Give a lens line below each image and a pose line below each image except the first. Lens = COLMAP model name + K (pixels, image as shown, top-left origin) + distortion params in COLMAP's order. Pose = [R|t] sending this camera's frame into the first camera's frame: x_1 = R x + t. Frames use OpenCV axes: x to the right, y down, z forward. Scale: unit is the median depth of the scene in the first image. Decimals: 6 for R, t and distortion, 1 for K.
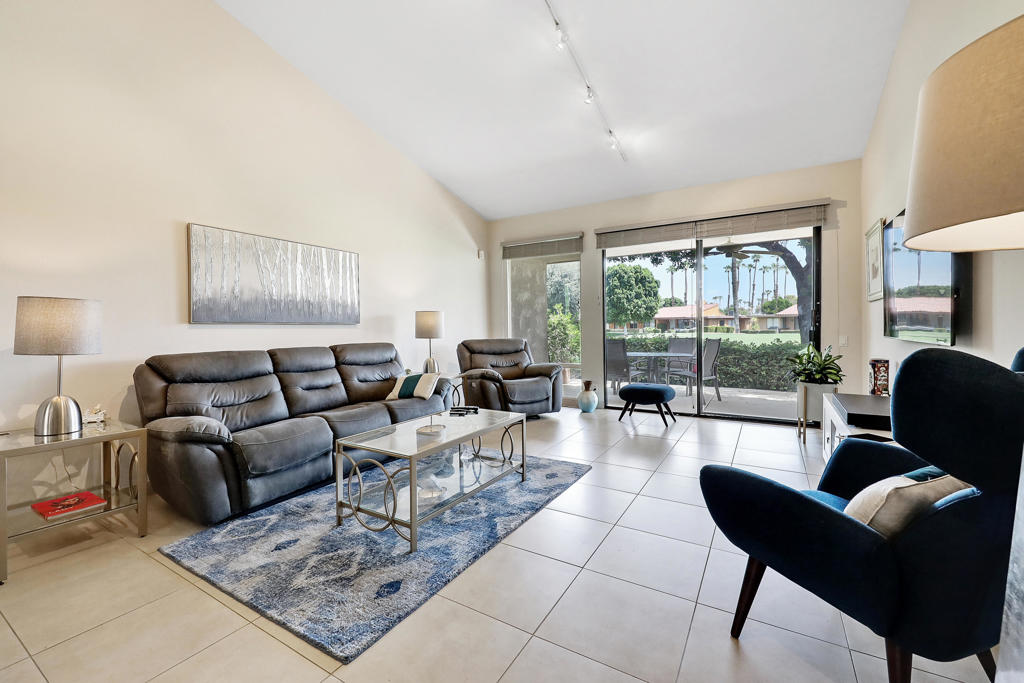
lens RADIAL K [[418.8, 0, 507.1], [0, 418.8, 328.7], [0, 0, 1]] dist [0.009860, -0.000062]
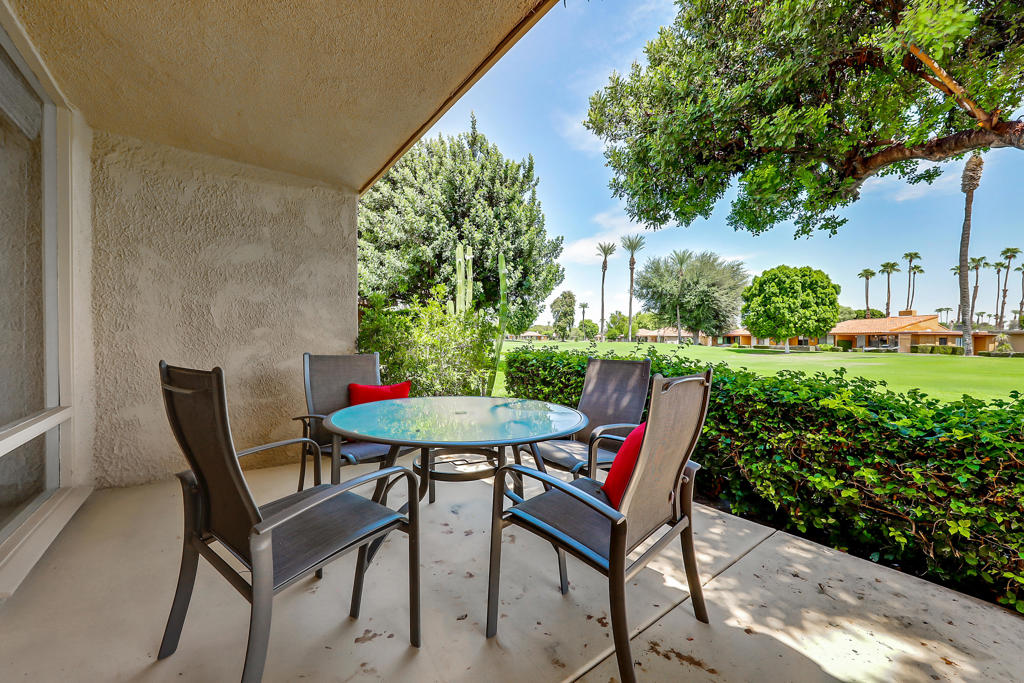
lens RADIAL K [[392.9, 0, 511.2], [0, 392.9, 340.7], [0, 0, 1]] dist [-0.000700, -0.001354]
pose [[0.931673, 0.020153, -0.362739, 0.061081], [-0.020953, 0.999779, 0.001729, 0.000860], [0.362694, 0.005990, 0.931889, 0.095018]]
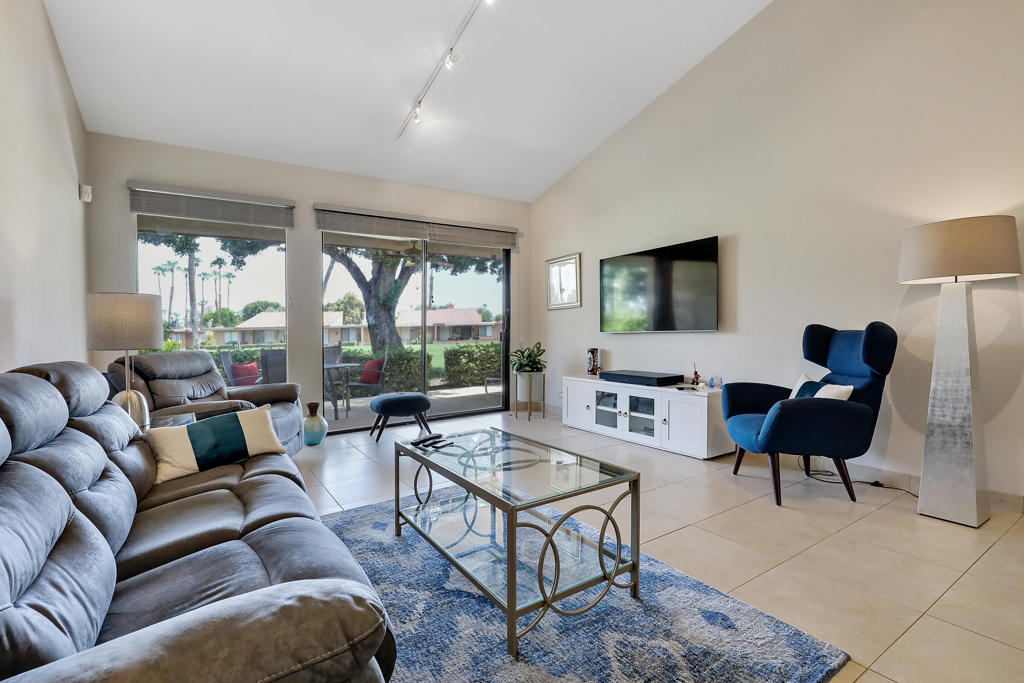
lens RADIAL K [[477.8, 0, 512.7], [0, 477.8, 335.0], [0, 0, 1]] dist [0.001427, 0.000214]
pose [[0.415885, -0.004839, 0.909404, -0.043182], [0.023559, 0.999708, -0.005455, 0.001651], [-0.909112, 0.023694, 0.415878, 0.031633]]
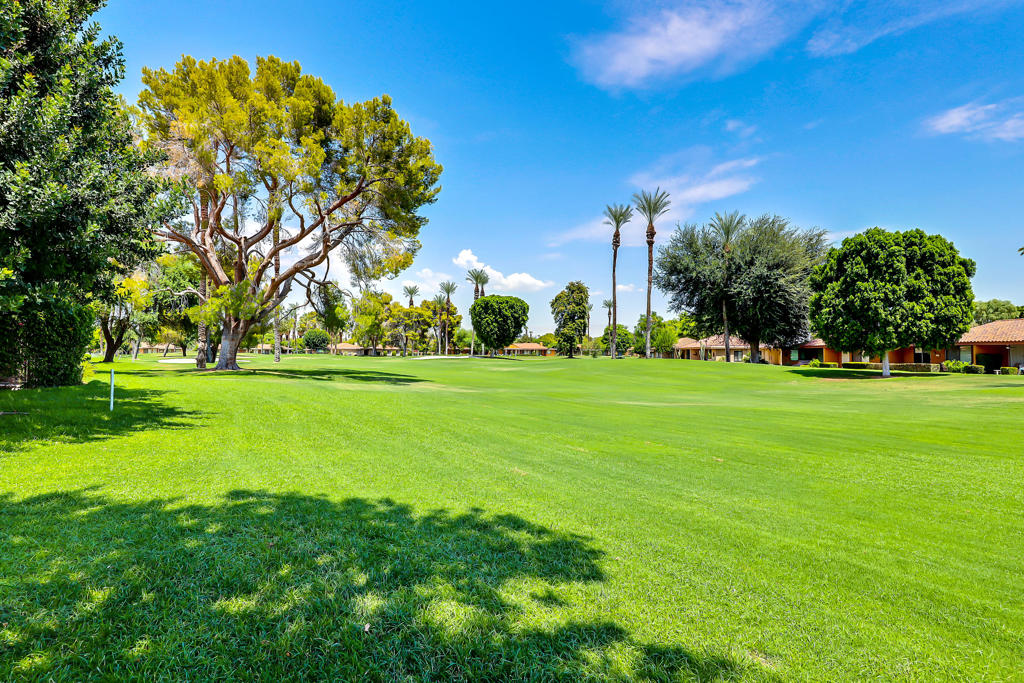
lens RADIAL K [[567.7, 0, 511.4], [0, 567.7, 337.5], [0, 0, 1]] dist [0.006608, 0.001789]
pose [[0.925277, 0.002404, -0.379283, 0.137118], [-0.015648, 0.999371, -0.031839, -0.002220], [0.378968, 0.035395, 0.924733, 0.239437]]
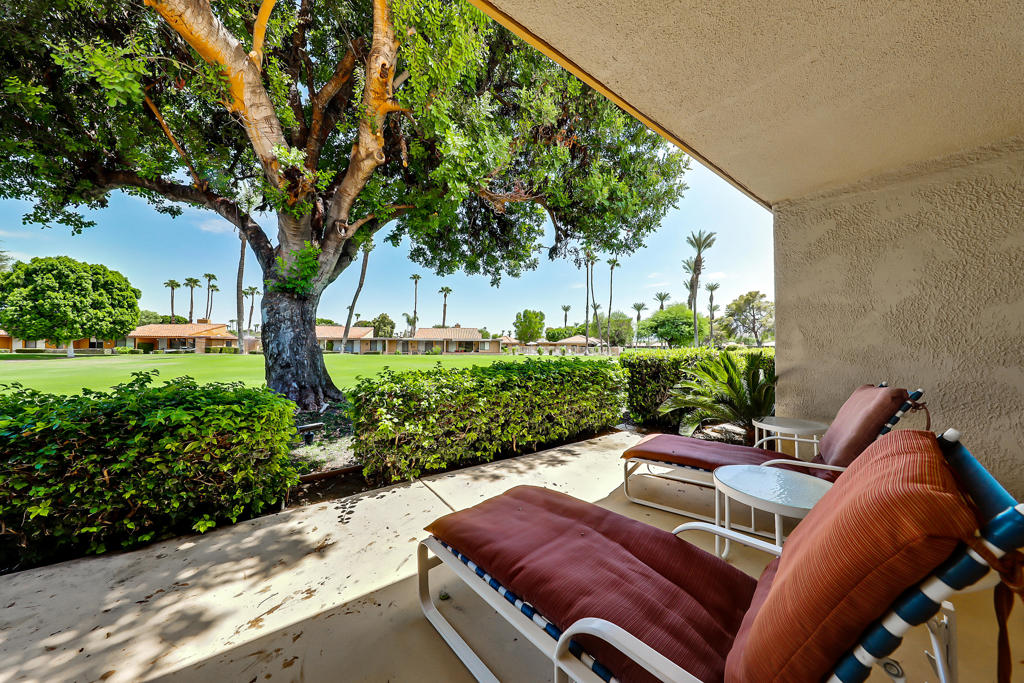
lens RADIAL K [[325.1, 0, 513.5], [0, 325.1, 341.4], [0, 0, 1]] dist [-0.007847, -0.000387]
pose [[0.386462, 0.028587, 0.921862, 0.072054], [-0.004338, 0.999565, -0.029179, 0.000639], [-0.922295, 0.007277, 0.386418, 0.087523]]
